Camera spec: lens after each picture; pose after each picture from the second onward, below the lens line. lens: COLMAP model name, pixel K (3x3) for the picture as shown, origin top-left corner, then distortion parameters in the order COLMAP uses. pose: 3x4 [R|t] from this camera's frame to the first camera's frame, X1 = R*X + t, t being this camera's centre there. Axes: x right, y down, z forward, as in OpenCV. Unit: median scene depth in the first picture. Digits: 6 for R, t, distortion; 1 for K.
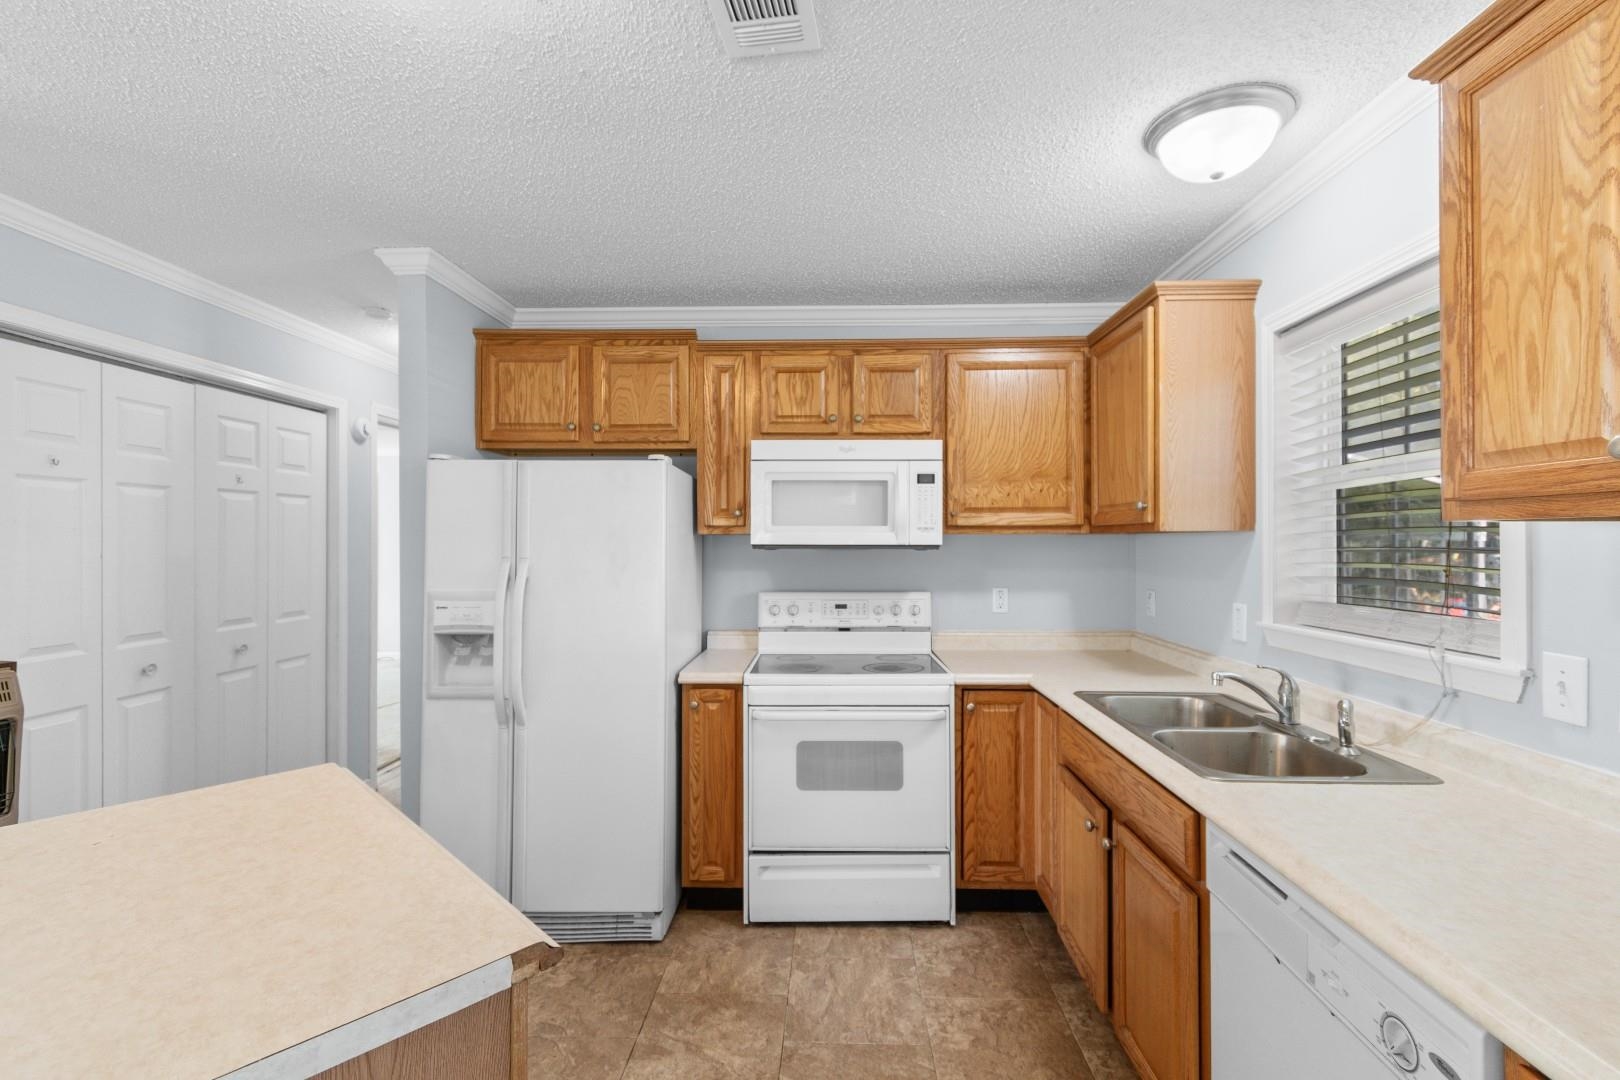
lens RADIAL K [[698.2, 0, 873.0], [0, 698.2, 539.5], [0, 0, 1]] dist [0.005336, -0.001223]
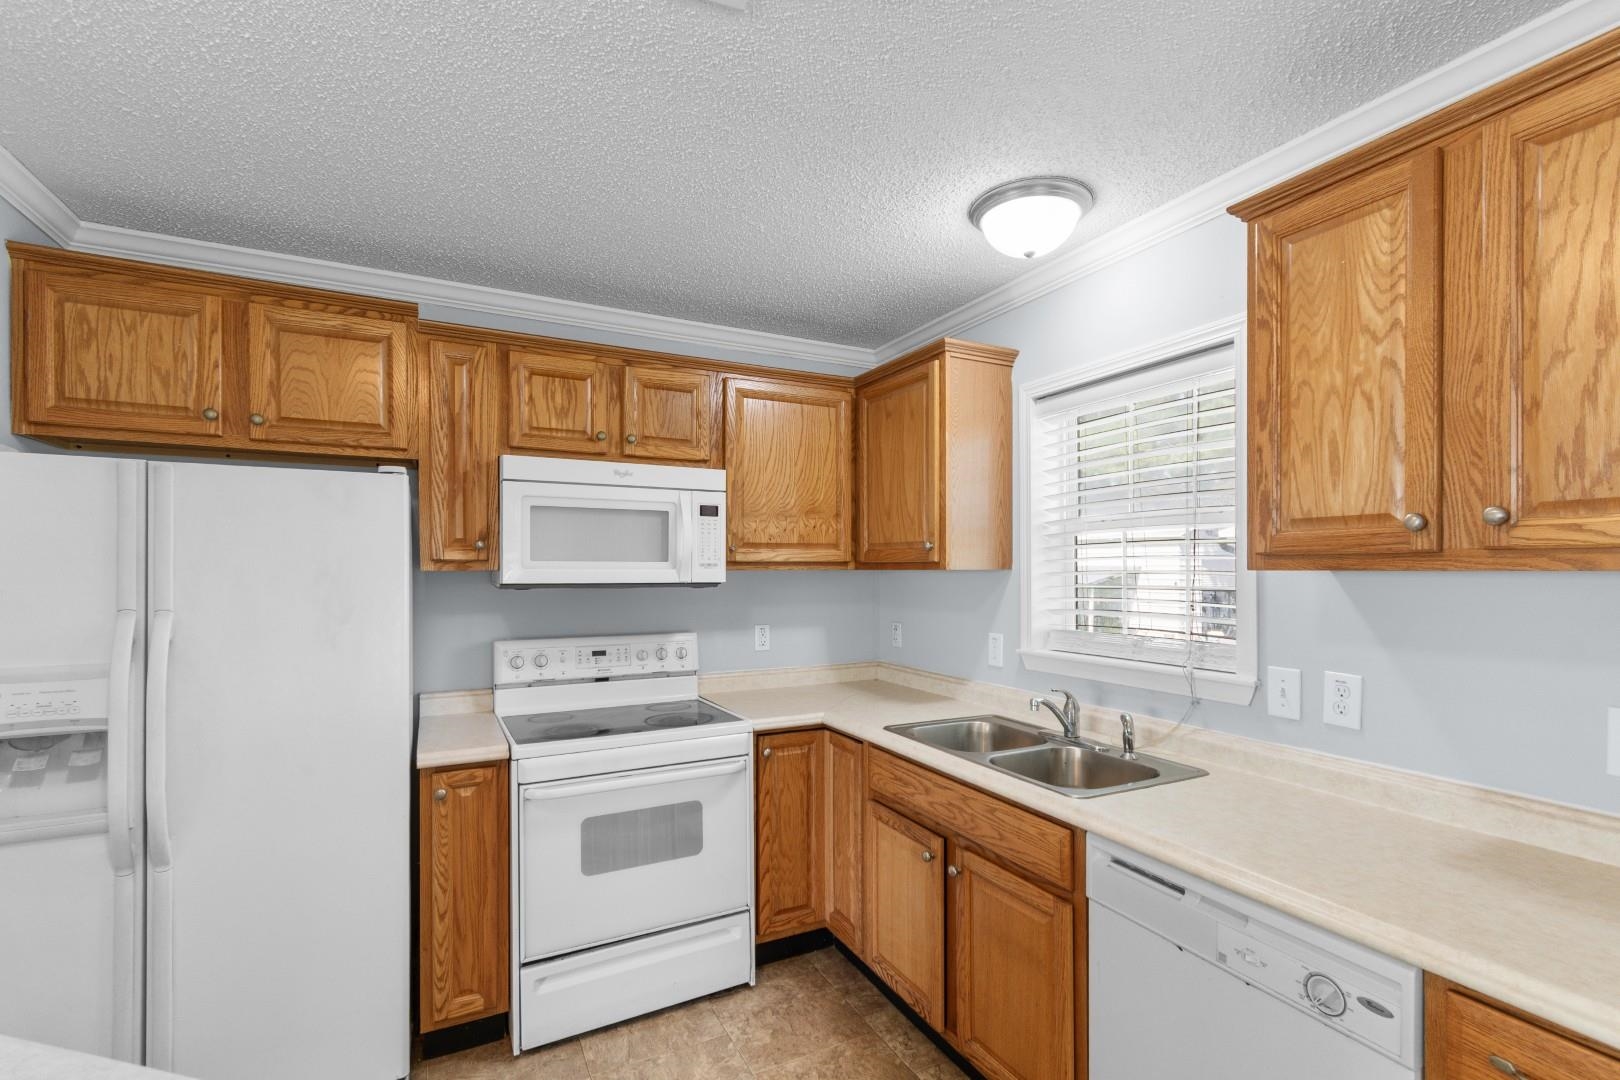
lens RADIAL K [[698.2, 0, 834.0], [0, 698.2, 572.7], [0, 0, 1]] dist [0.005336, -0.001223]
pose [[0.886330, -0.000730, 0.463054, -0.231096], [-0.003569, 0.999958, 0.008408, -0.015463], [-0.463041, -0.009105, 0.886290, 0.118357]]
